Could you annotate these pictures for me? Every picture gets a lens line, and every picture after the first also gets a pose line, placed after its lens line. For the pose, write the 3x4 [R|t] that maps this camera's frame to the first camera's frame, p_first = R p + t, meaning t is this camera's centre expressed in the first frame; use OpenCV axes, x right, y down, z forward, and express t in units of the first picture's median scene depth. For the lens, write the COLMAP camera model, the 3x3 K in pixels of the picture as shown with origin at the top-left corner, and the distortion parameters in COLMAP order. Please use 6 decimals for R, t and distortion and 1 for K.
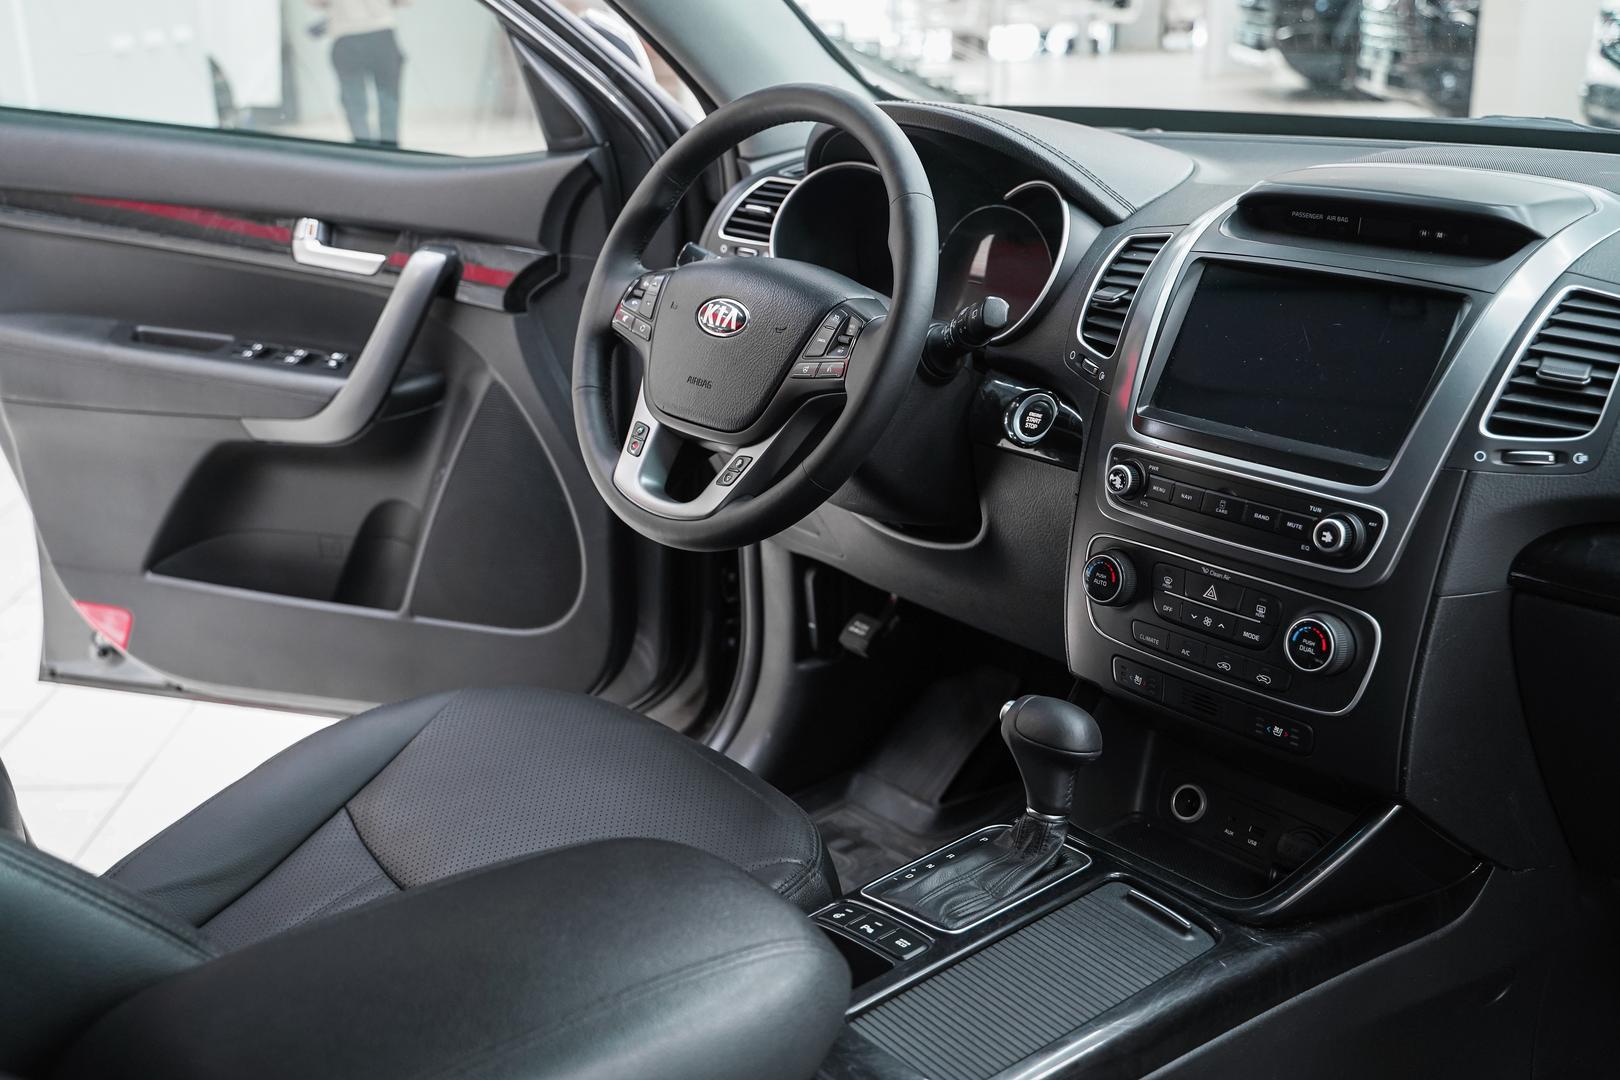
lens RADIAL K [[1680.5, 0, 796.9], [0, 1680.5, 523.4], [0, 0, 1]] dist [-0.002334, 0.000000]
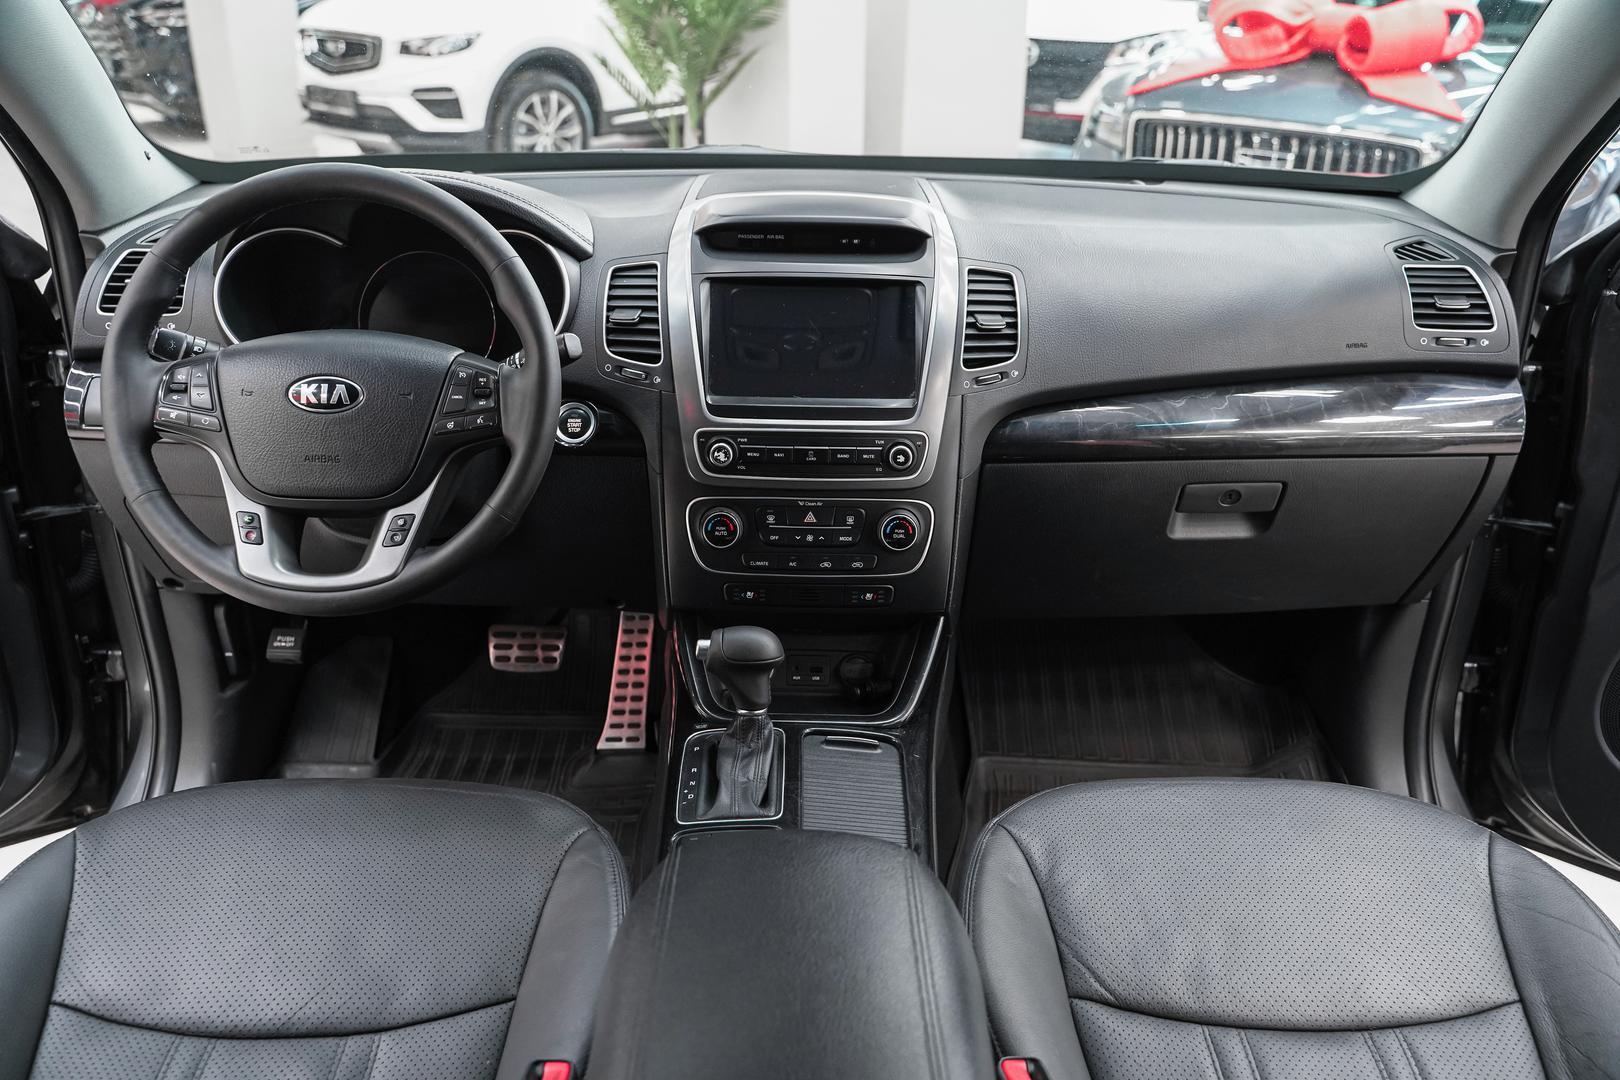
lens RADIAL K [[1275.1, 0, 799.2], [0, 1275.1, 539.2], [0, 0, 1]] dist [-0.007402, 0.000339]
pose [[0.659977, -0.280774, 0.696847, -0.440879], [0.215099, 0.959329, 0.182815, -0.120173], [-0.719835, 0.029237, 0.693529, 0.238042]]
